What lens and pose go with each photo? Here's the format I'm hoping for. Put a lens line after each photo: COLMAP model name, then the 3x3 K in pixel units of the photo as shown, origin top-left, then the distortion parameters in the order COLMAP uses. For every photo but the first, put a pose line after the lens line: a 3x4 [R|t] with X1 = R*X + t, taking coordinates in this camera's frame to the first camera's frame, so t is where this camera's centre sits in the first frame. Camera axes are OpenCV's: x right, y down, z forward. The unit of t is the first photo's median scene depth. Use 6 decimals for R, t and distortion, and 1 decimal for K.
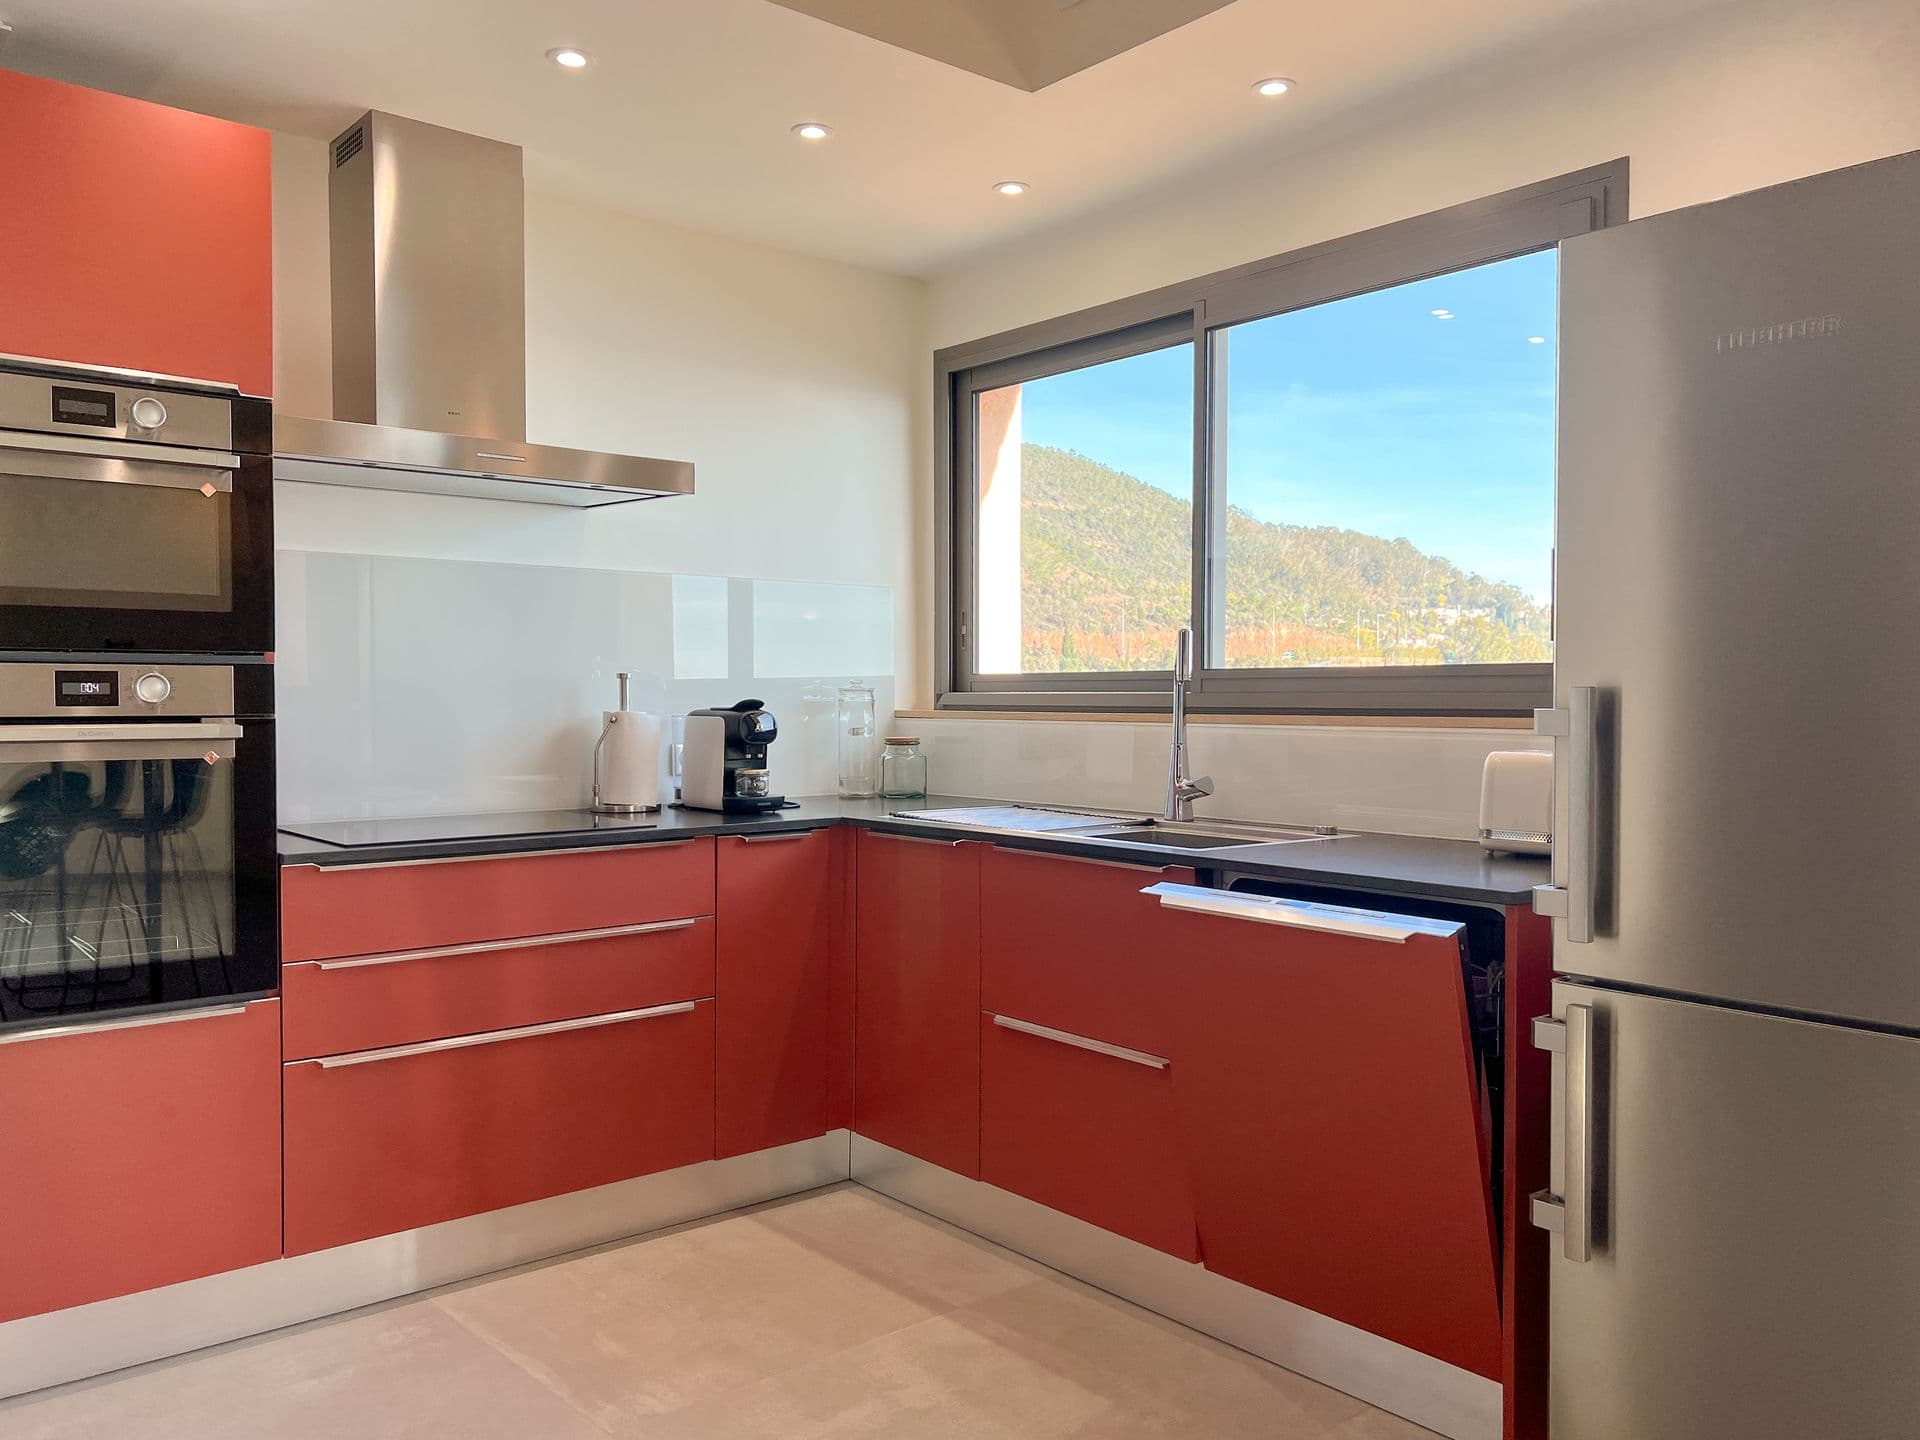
lens RADIAL K [[1506.8, 0, 947.9], [0, 1506.8, 730.9], [0, 0, 1]] dist [0.038697, -0.012852]
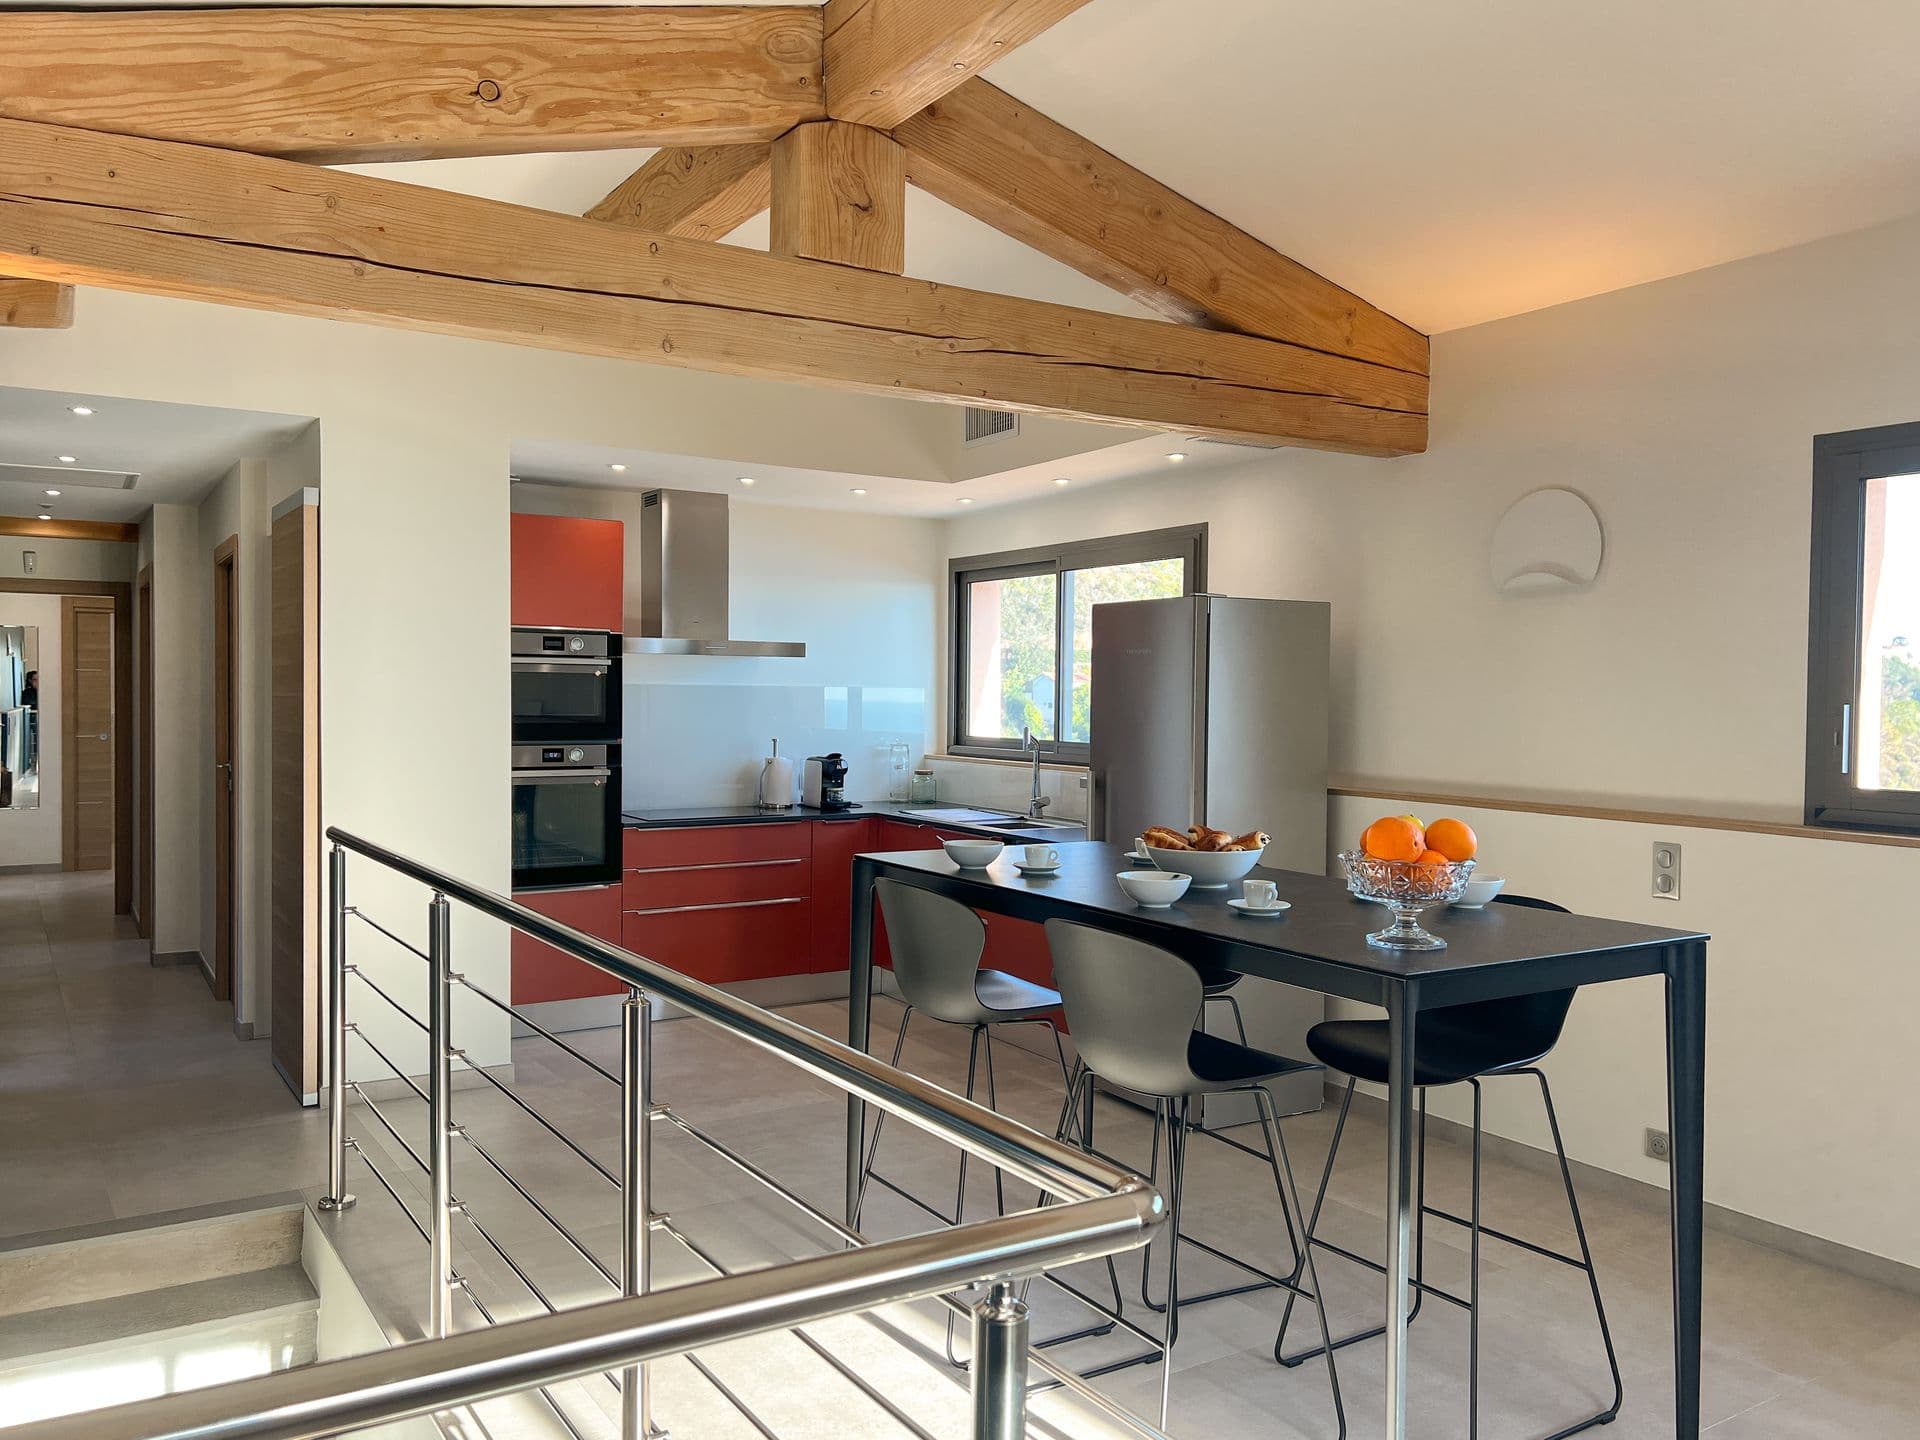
lens RADIAL K [[1506.8, 0, 968.3], [0, 1506.8, 713.5], [0, 0, 1]] dist [0.038697, -0.012852]
pose [[0.990550, 0.011477, -0.136670, 0.321089], [-0.012551, 0.999897, -0.007003, -0.062088], [0.136575, 0.008652, 0.990592, -0.974540]]
